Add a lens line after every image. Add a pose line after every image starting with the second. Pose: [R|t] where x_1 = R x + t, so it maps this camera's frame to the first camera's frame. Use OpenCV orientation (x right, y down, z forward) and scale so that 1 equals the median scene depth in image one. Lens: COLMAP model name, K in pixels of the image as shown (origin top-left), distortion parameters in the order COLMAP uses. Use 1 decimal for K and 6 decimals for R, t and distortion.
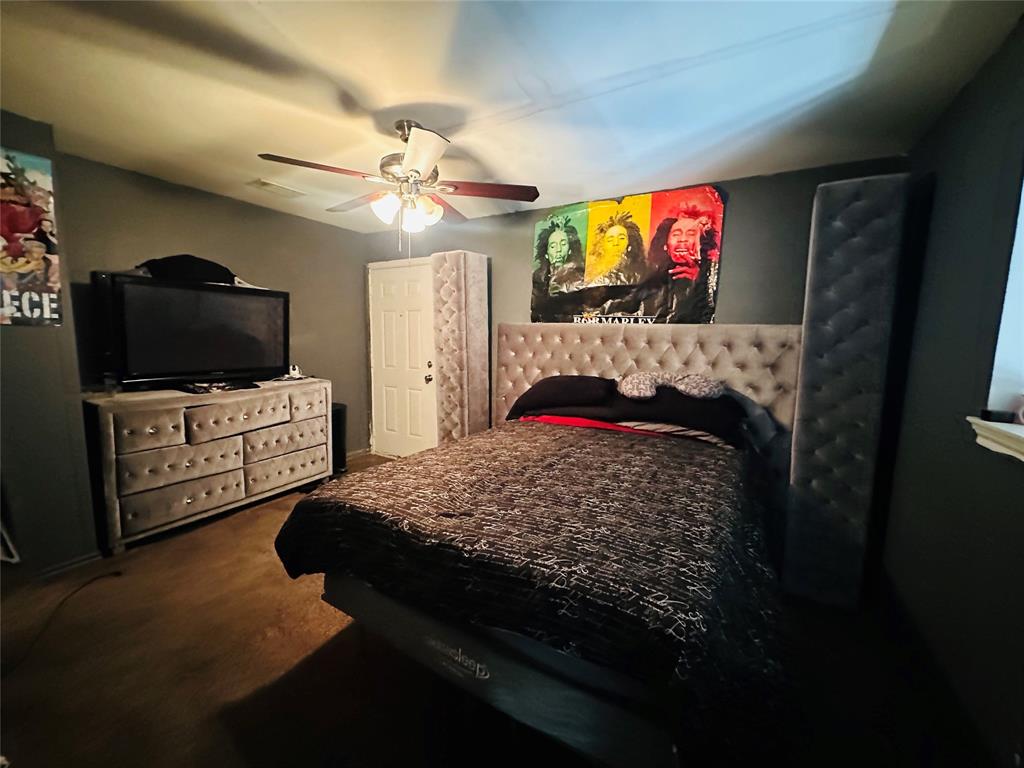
lens RADIAL K [[412.2, 0, 511.0], [0, 412.2, 384.7], [0, 0, 1]] dist [-0.003186, 0.000114]
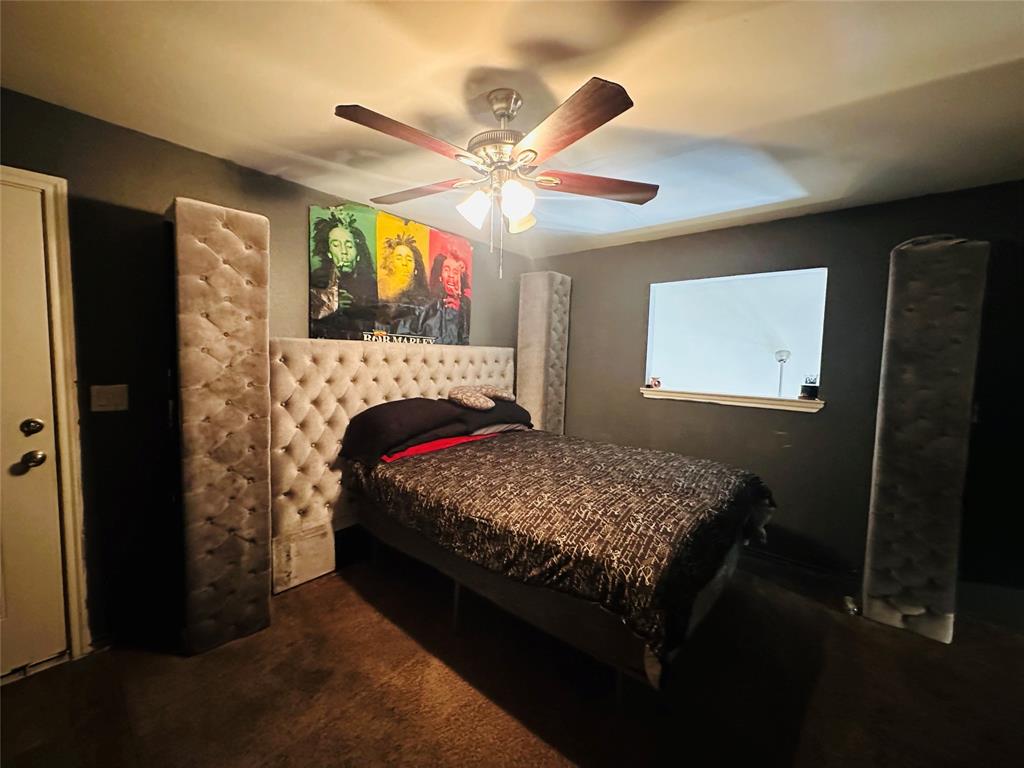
lens RADIAL K [[412.2, 0, 510.8], [0, 412.2, 380.3], [0, 0, 1]] dist [-0.003186, 0.000114]
pose [[0.155355, -0.077797, 0.984791, -0.685766], [0.104585, 0.992587, 0.061914, -0.093300], [-0.982307, 0.093376, 0.162340, 0.590102]]
